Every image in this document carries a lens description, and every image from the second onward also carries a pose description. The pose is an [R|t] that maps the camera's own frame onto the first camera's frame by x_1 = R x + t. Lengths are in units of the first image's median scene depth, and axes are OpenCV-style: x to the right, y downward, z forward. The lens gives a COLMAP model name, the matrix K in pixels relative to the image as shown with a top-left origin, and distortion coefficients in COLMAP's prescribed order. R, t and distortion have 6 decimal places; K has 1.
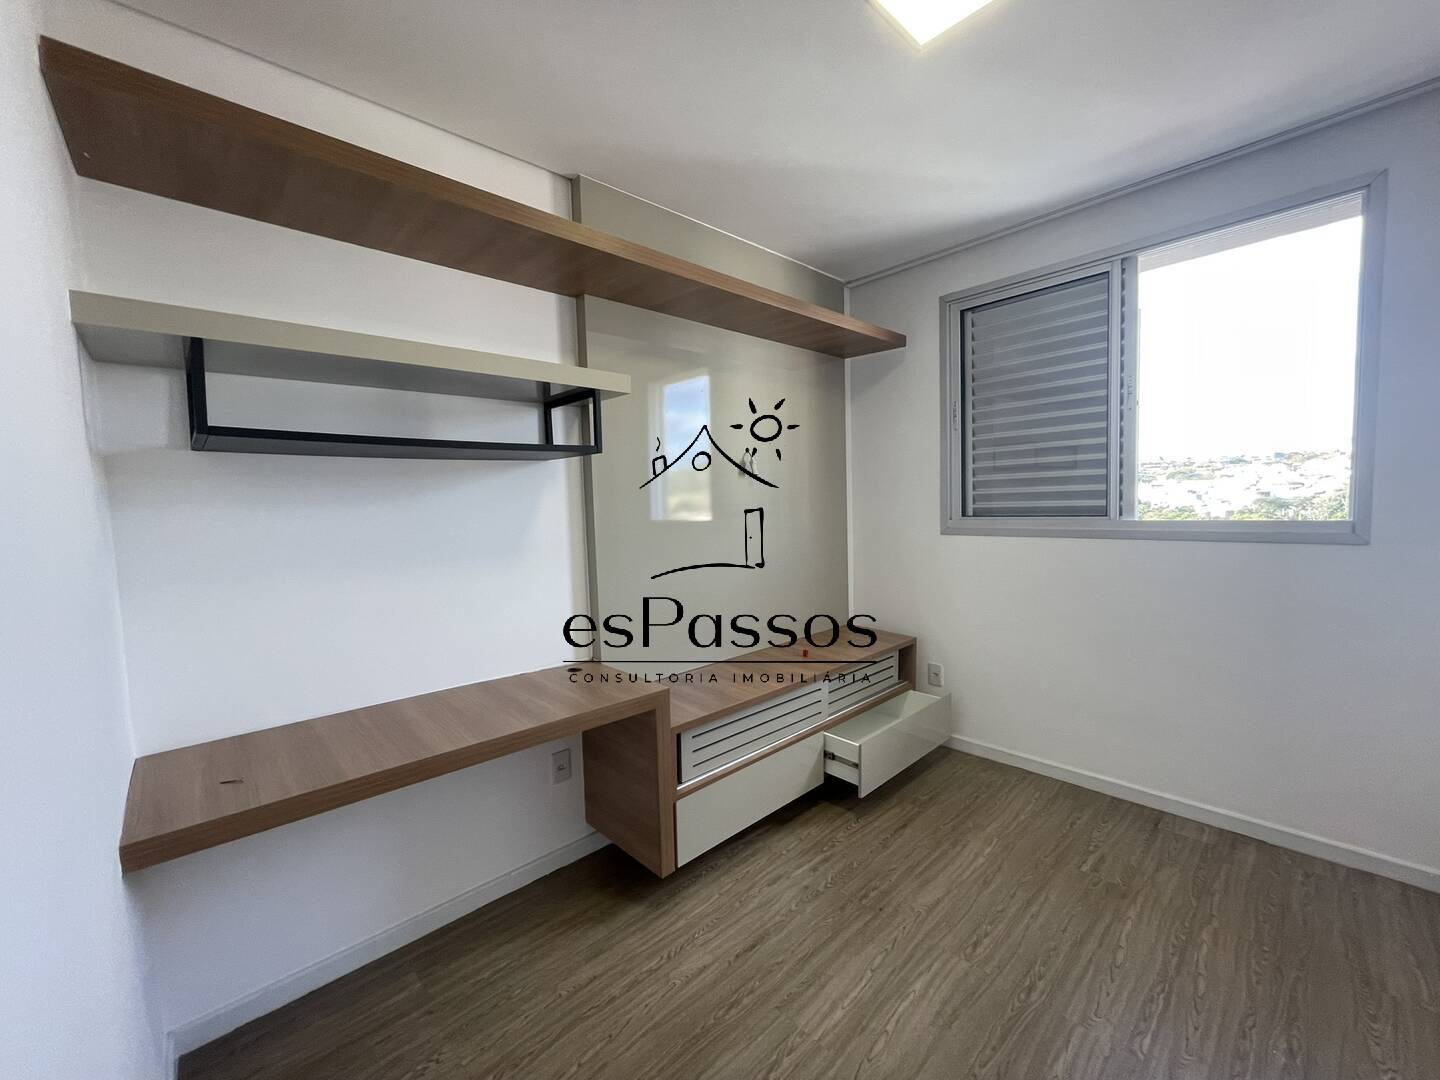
lens RADIAL K [[587.9, 0, 721.1], [0, 587.9, 538.3], [0, 0, 1]] dist [-0.001057, -0.000038]
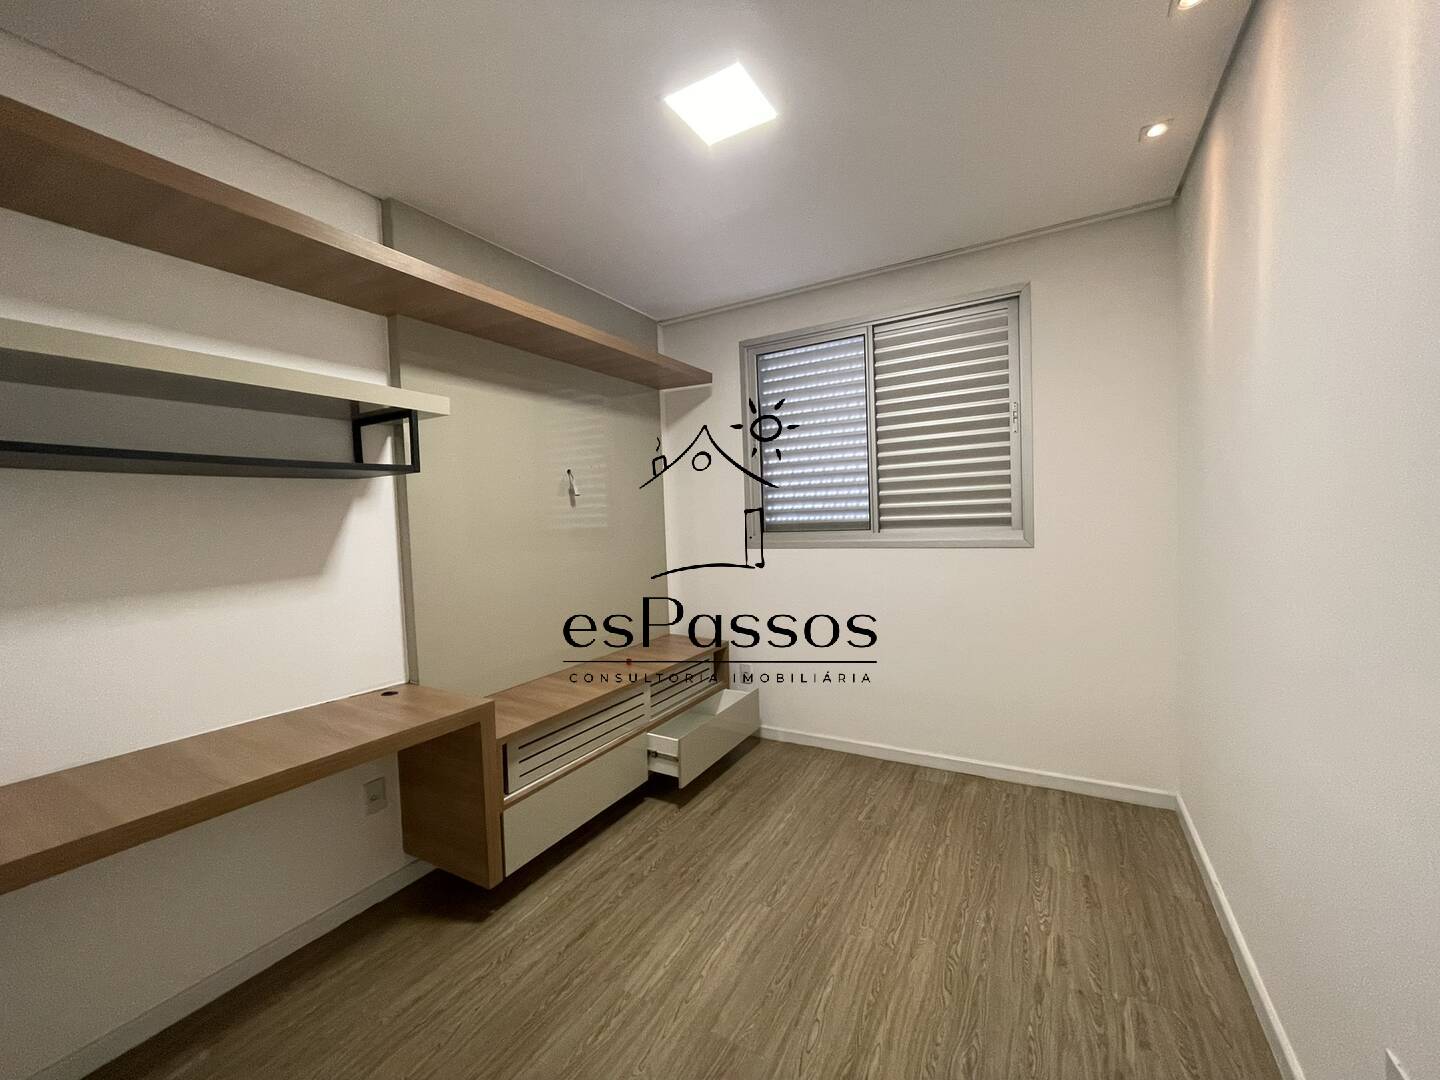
lens RADIAL K [[587.9, 0, 721.4], [0, 587.9, 538.9], [0, 0, 1]] dist [-0.001057, -0.000038]
pose [[0.957379, -0.017089, 0.288329, 0.000760], [0.027259, 0.999139, -0.031292, 0.014638], [-0.287546, 0.037817, 0.957020, -0.112636]]
